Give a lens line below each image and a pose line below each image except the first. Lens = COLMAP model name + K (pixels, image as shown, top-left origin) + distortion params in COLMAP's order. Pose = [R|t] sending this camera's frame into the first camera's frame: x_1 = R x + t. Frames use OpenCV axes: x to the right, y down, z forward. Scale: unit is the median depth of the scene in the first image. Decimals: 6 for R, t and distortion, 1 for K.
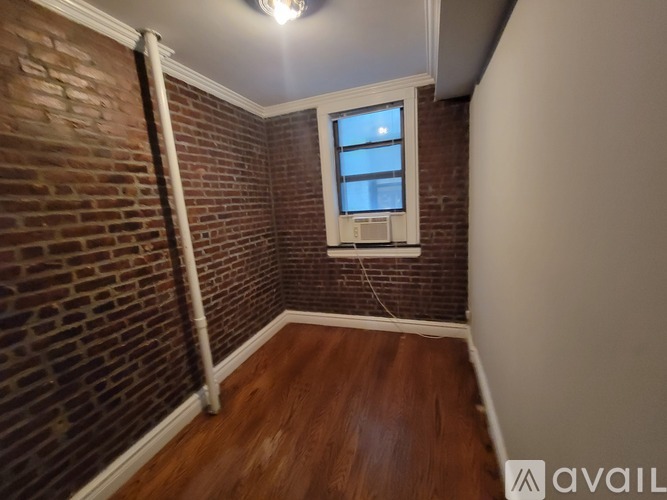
lens RADIAL K [[266.2, 0, 334.8], [0, 266.2, 249.2], [0, 0, 1]] dist [0.001798, 0.000239]
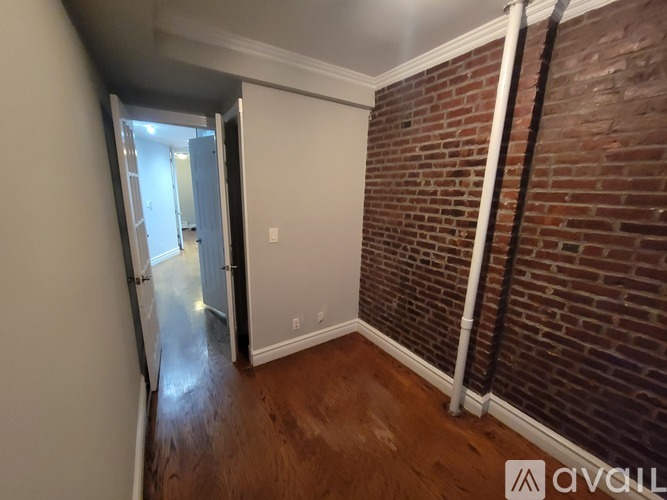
lens RADIAL K [[266.2, 0, 334.7], [0, 266.2, 250.8], [0, 0, 1]] dist [0.001798, 0.000239]
pose [[-0.589269, 0.245264, -0.769810, 0.550327], [-0.121095, 0.915235, 0.384292, -0.335425], [0.798810, 0.319672, -0.509620, 1.266868]]
